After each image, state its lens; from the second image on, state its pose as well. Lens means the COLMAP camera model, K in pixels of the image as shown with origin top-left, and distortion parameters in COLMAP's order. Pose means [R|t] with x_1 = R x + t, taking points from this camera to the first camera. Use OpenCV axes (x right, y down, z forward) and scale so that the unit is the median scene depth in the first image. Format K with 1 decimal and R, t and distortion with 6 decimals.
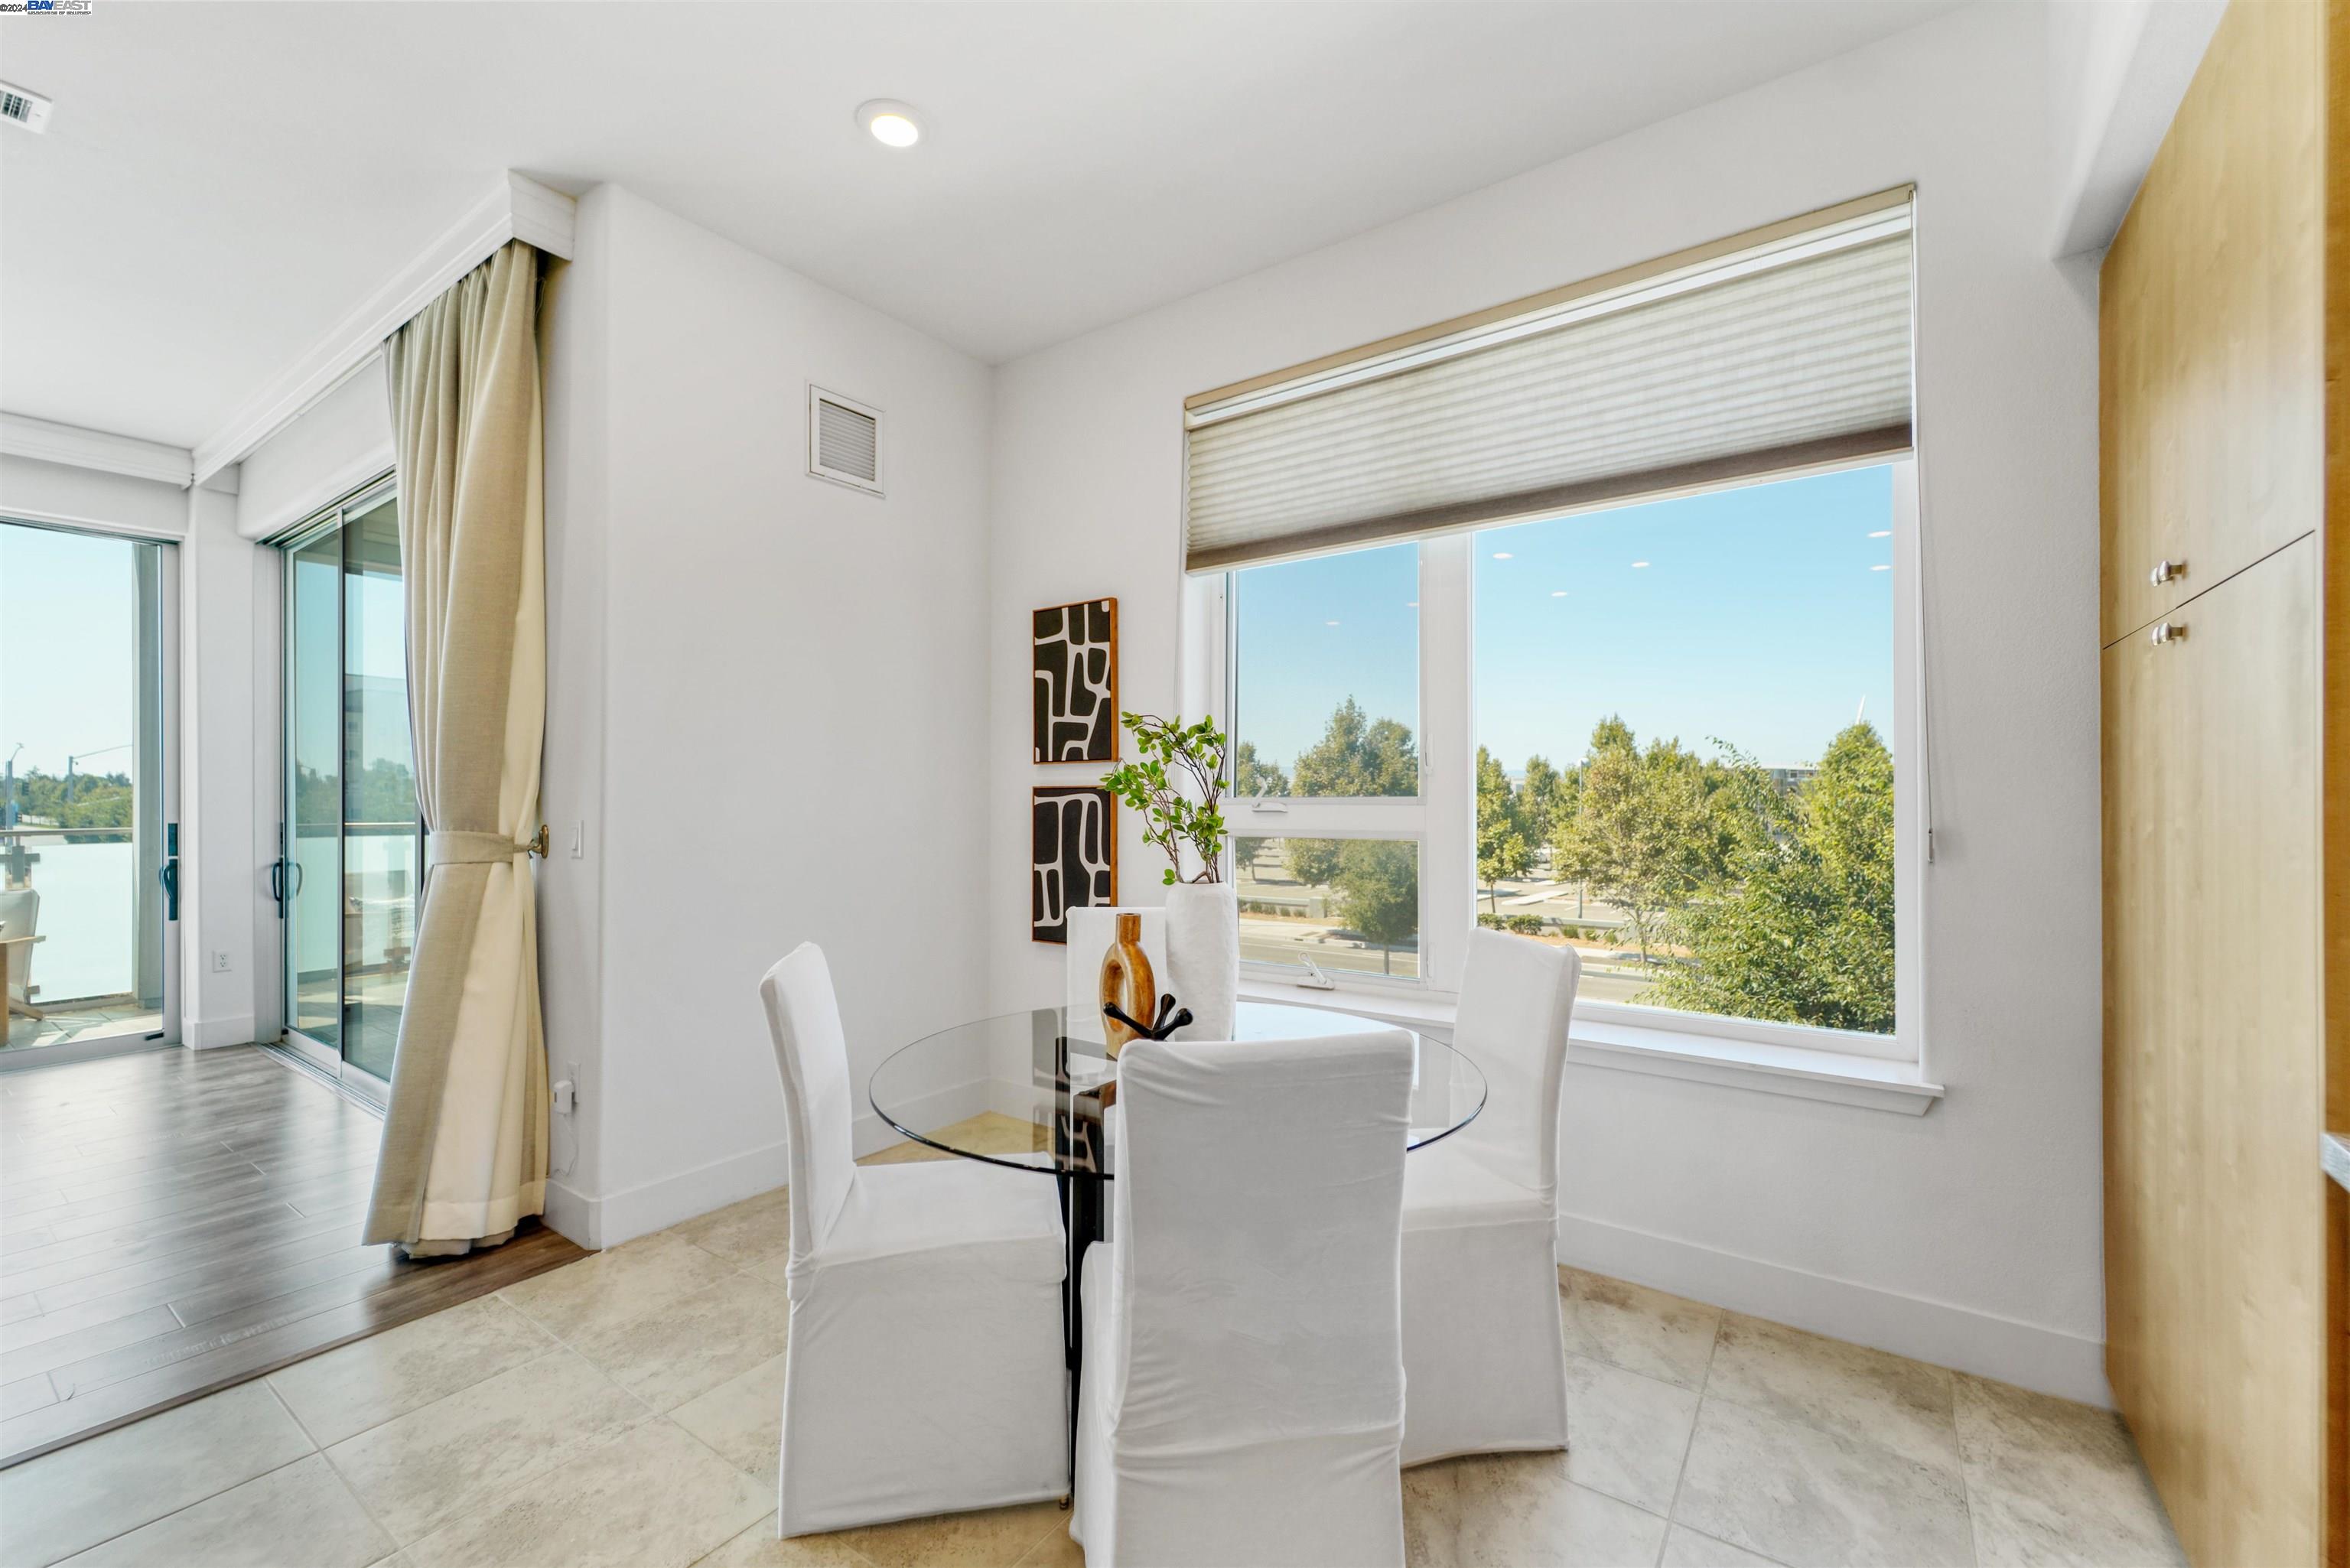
lens RADIAL K [[962.2, 0, 1180.6], [0, 962.2, 794.9], [0, 0, 1]] dist [0.002757, 0.000105]
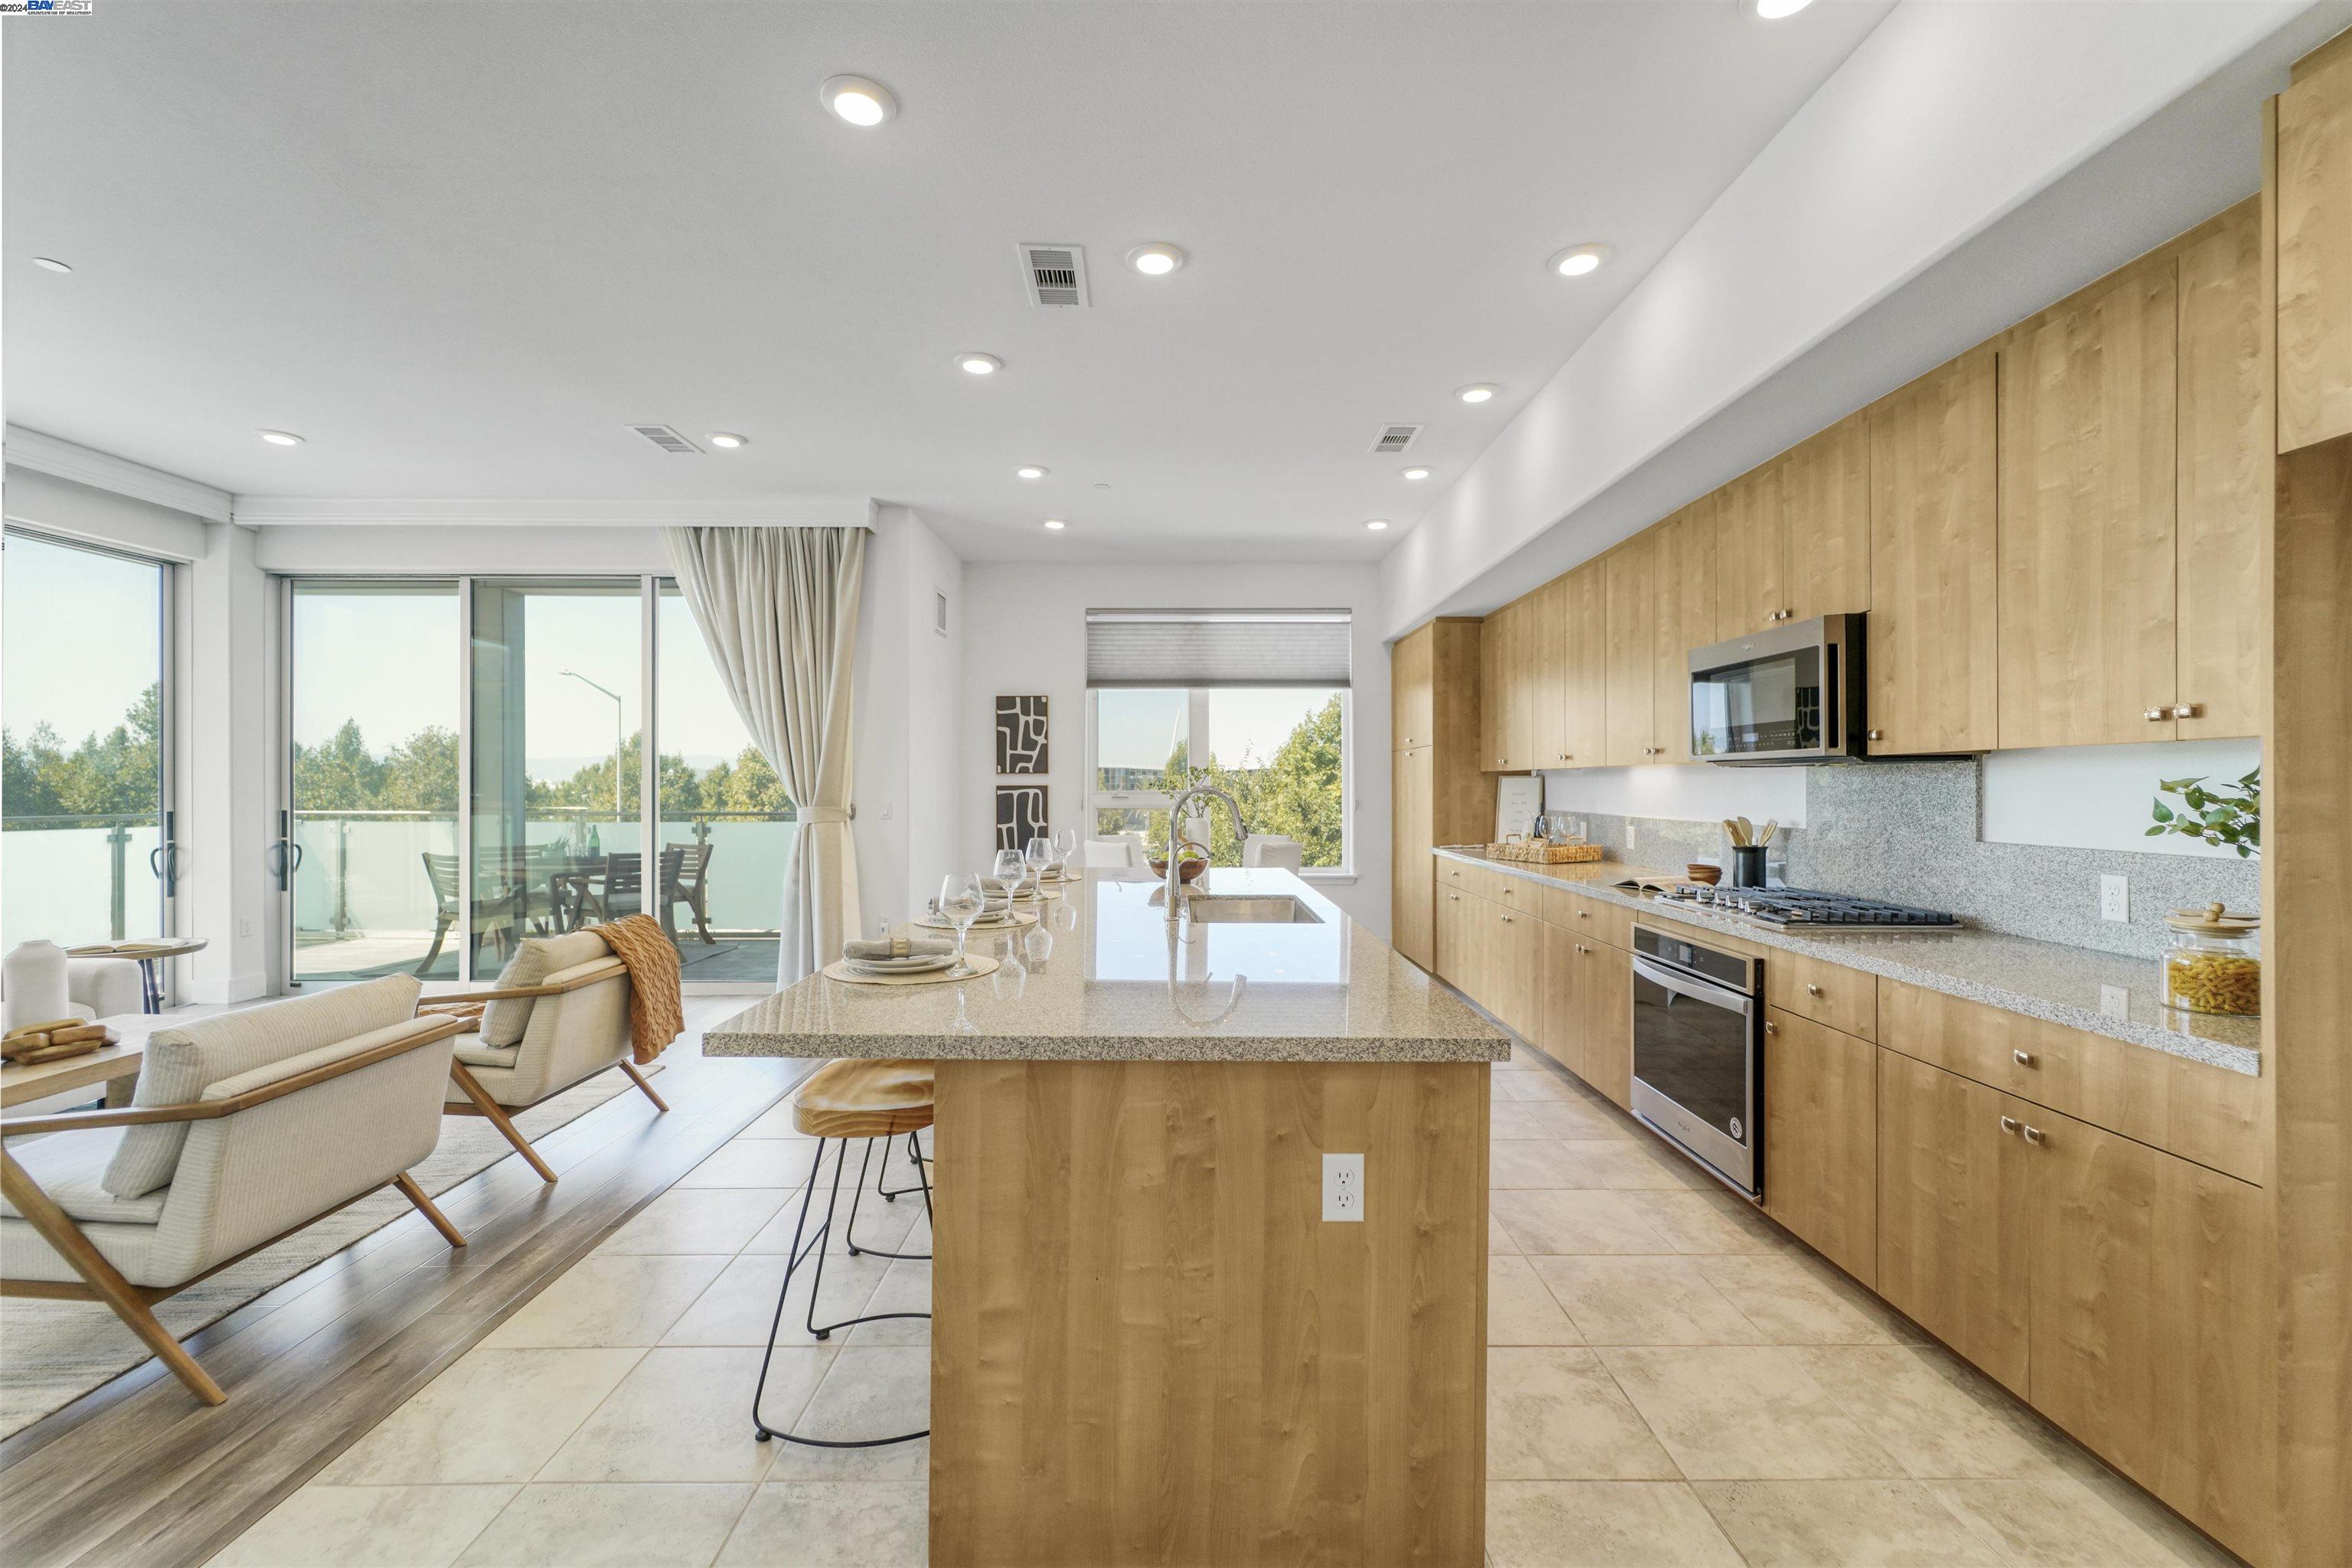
lens RADIAL K [[975.9, 0, 1175.6], [0, 975.9, 784.3], [0, 0, 1]] dist [-0.002354, 0.006269]
pose [[0.817364, 0.004781, 0.576101, -1.057468], [-0.002364, 0.999985, -0.004944, -0.001805], [-0.576116, 0.002679, 0.817363, -0.890832]]
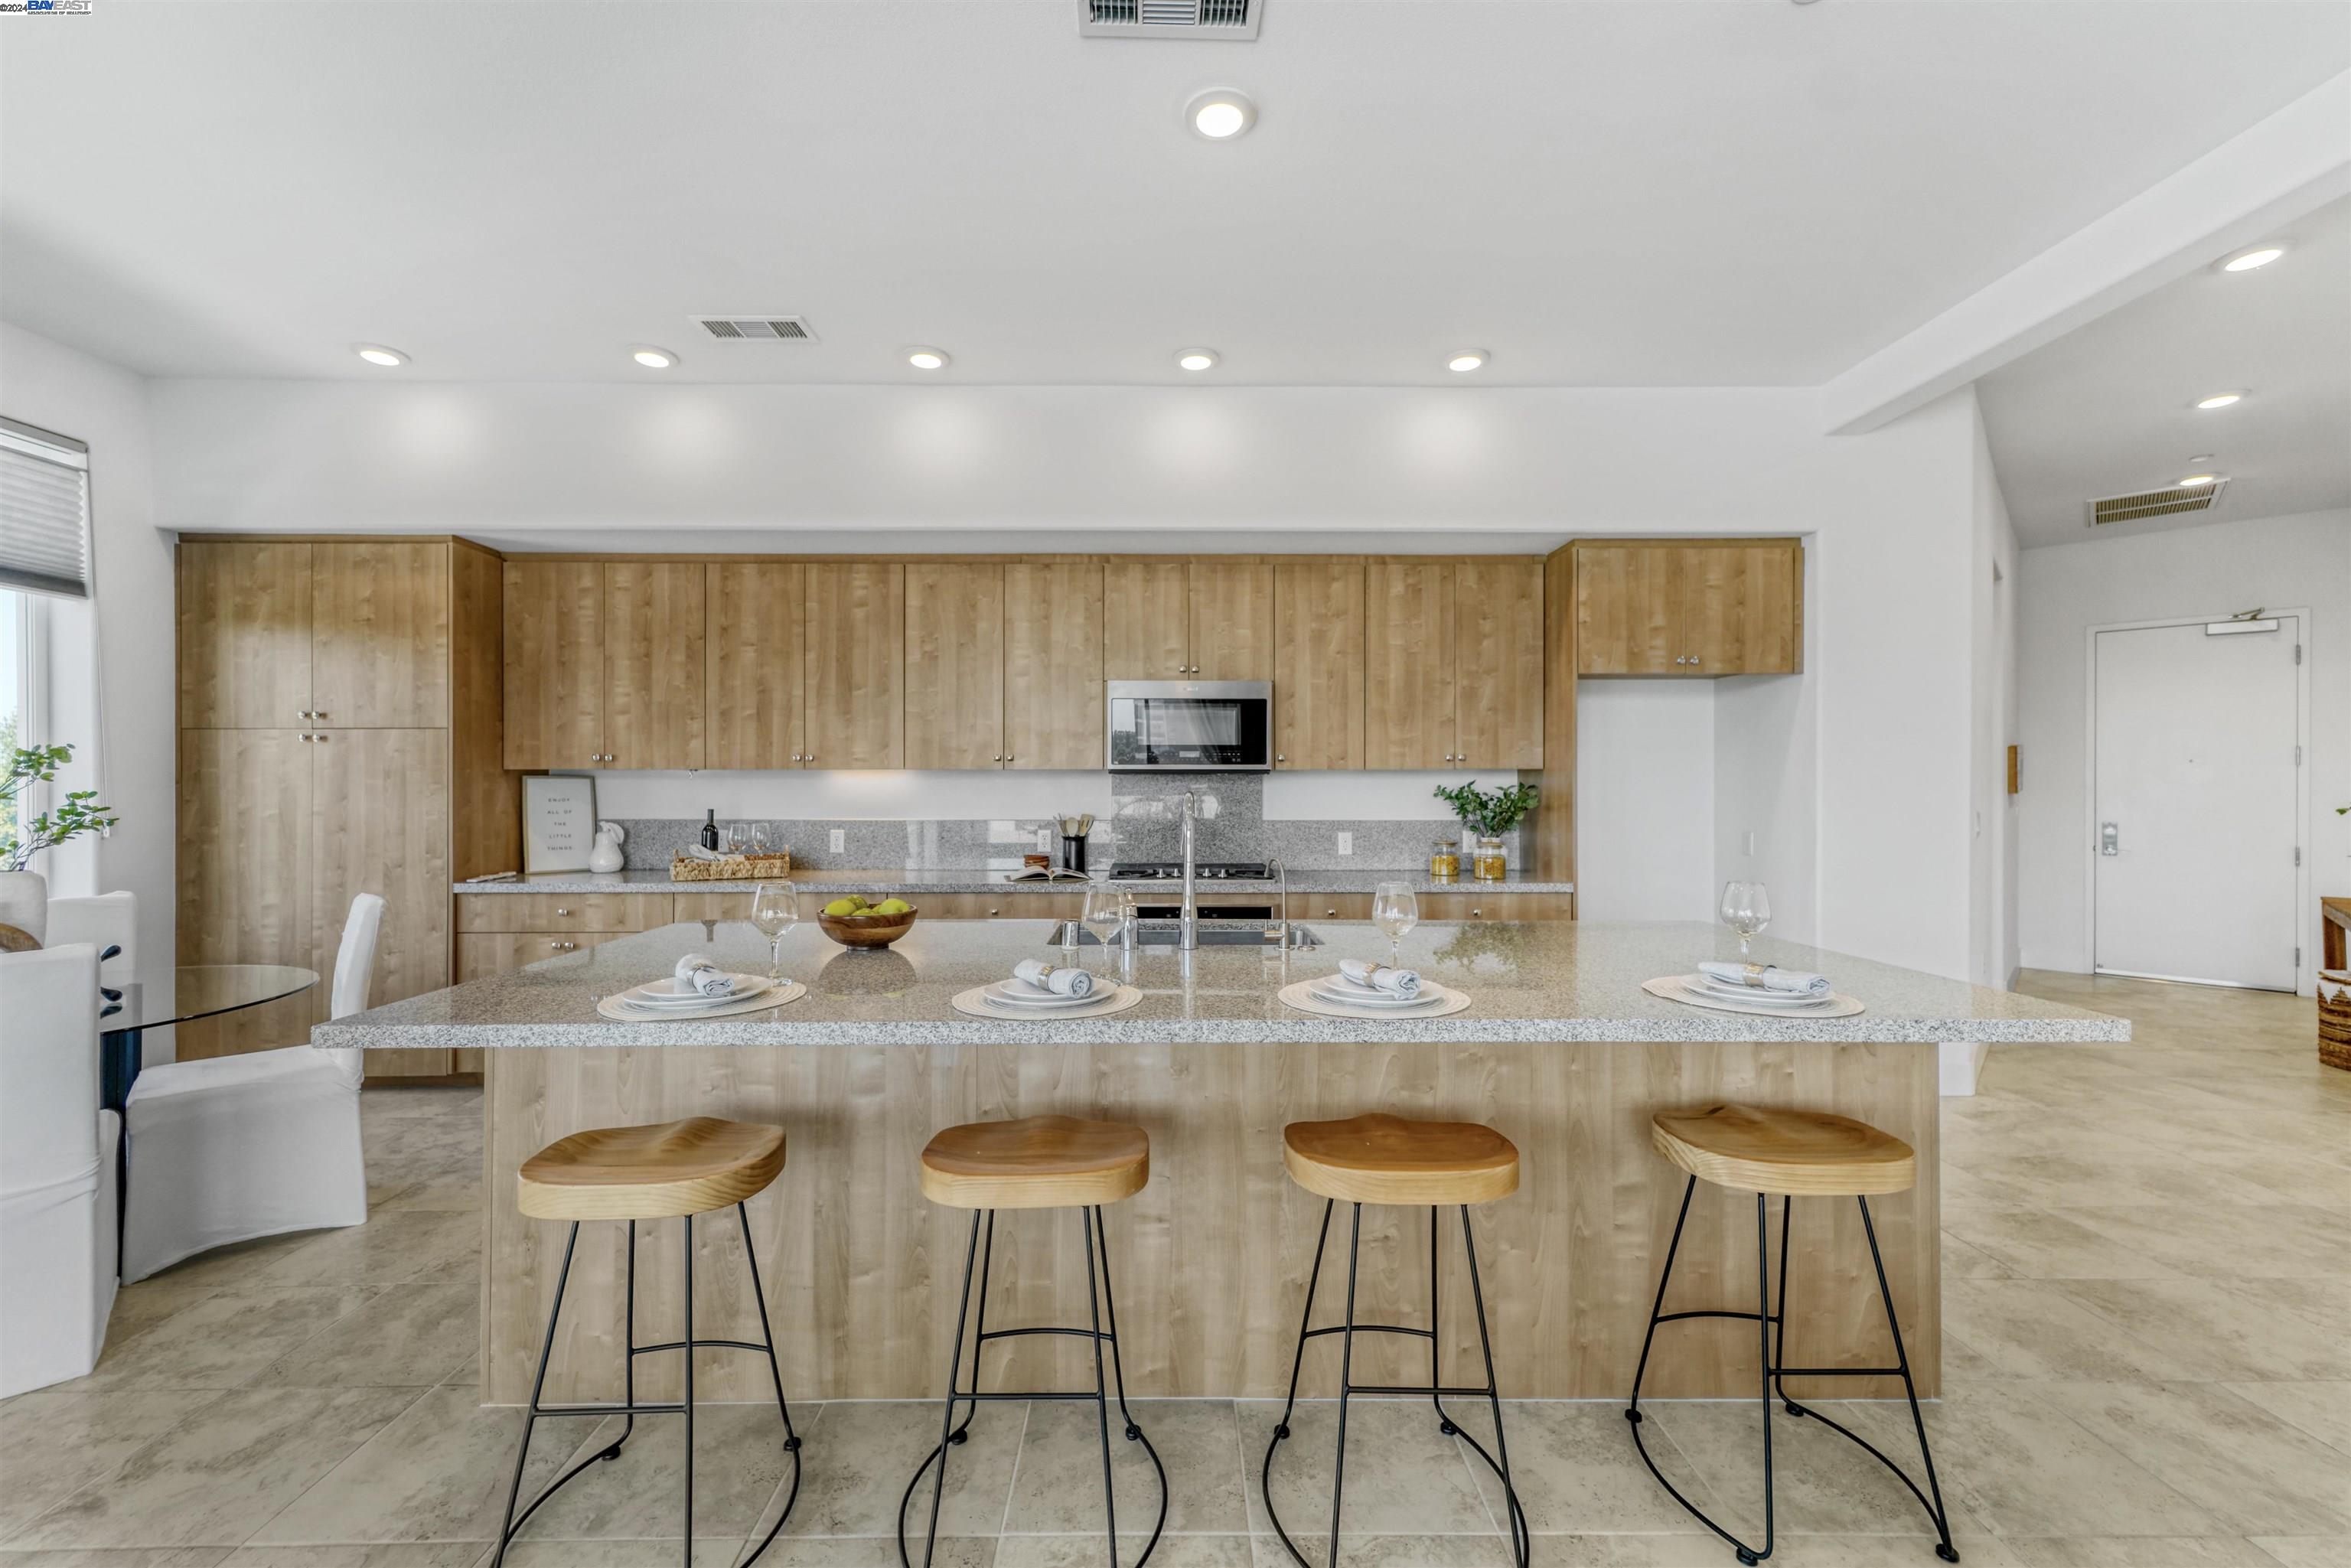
lens RADIAL K [[943.7, 0, 1175.4], [0, 943.7, 764.3], [0, 0, 1]] dist [0.003808, 0.000385]
pose [[-0.584189, 0.019733, 0.811378, -1.078562], [0.004093, 0.999763, -0.021367, -0.011760], [-0.811608, -0.009161, -0.584131, 0.252528]]
